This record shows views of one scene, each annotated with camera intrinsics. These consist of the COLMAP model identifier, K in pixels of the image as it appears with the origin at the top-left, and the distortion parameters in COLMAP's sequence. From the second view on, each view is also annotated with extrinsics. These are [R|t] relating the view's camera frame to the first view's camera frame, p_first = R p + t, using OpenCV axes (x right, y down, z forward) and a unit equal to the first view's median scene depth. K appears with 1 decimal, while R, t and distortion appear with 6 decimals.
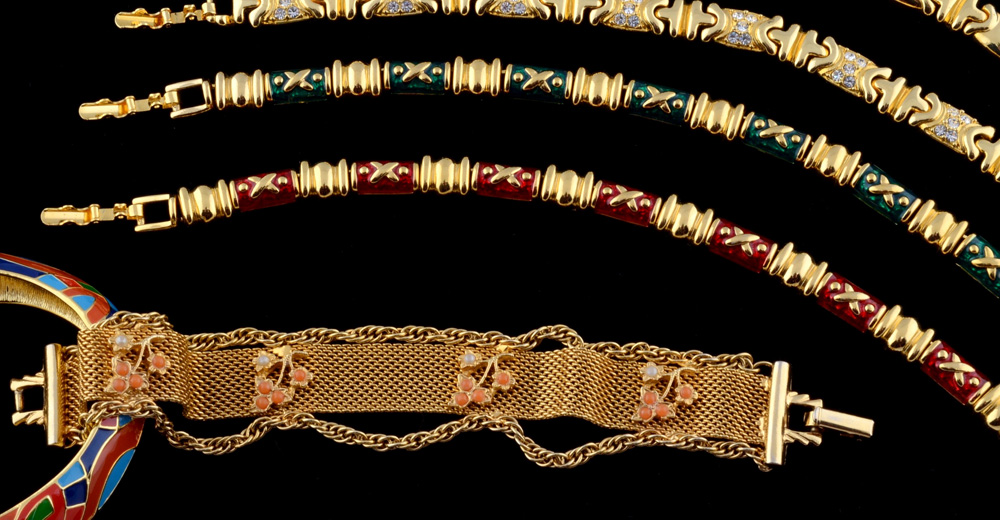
lens RADIAL K [[2237.1, 0, 502.4], [0, 2237.1, 263.5], [0, 0, 1]] dist [0.100967, 0.000000]
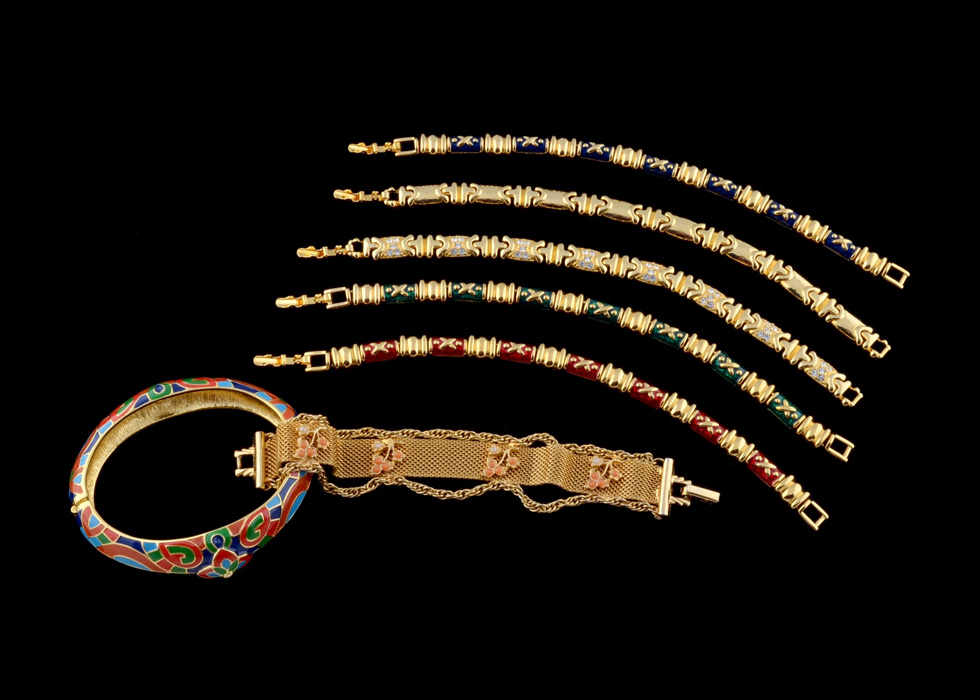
lens RADIAL K [[1674.0, 0, 460.0], [0, 1674.0, 317.5], [0, 0, 1]] dist [0.048155, 0.000000]
pose [[0.998846, 0.043839, 0.019632, -0.071257], [-0.042102, 0.995782, -0.081522, 0.046905], [-0.023123, 0.080601, 0.996478, -0.327473]]
